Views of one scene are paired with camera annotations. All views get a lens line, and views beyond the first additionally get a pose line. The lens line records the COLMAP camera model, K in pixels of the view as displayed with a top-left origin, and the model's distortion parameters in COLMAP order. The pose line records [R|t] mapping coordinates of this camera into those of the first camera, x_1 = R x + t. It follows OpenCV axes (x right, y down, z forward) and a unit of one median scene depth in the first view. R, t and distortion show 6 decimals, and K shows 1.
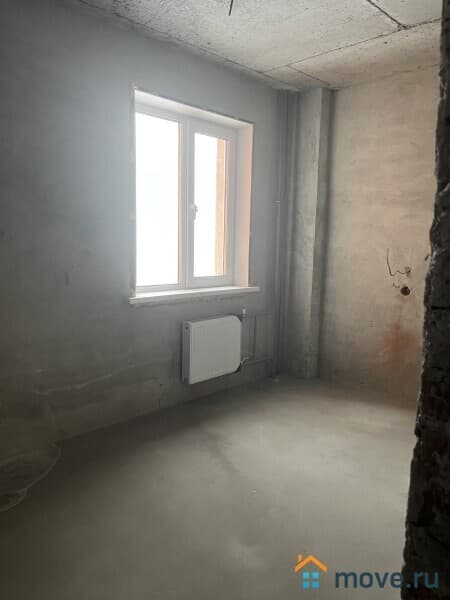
lens RADIAL K [[459.1, 0, 223.9], [0, 459.1, 301.2], [0, 0, 1]] dist [0.051652, -0.072546]
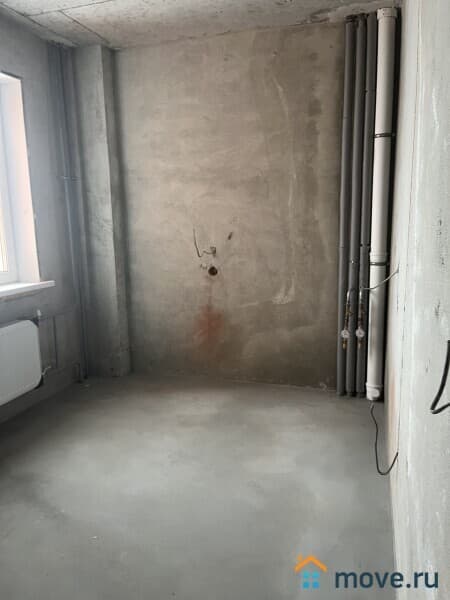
lens RADIAL K [[459.1, 0, 228.1], [0, 459.1, 304.8], [0, 0, 1]] dist [0.051652, -0.072546]
pose [[0.883211, -0.120712, 0.453175, -0.029707], [0.097713, 0.992465, 0.073924, -0.019736], [-0.458684, -0.021010, 0.888351, 0.111377]]
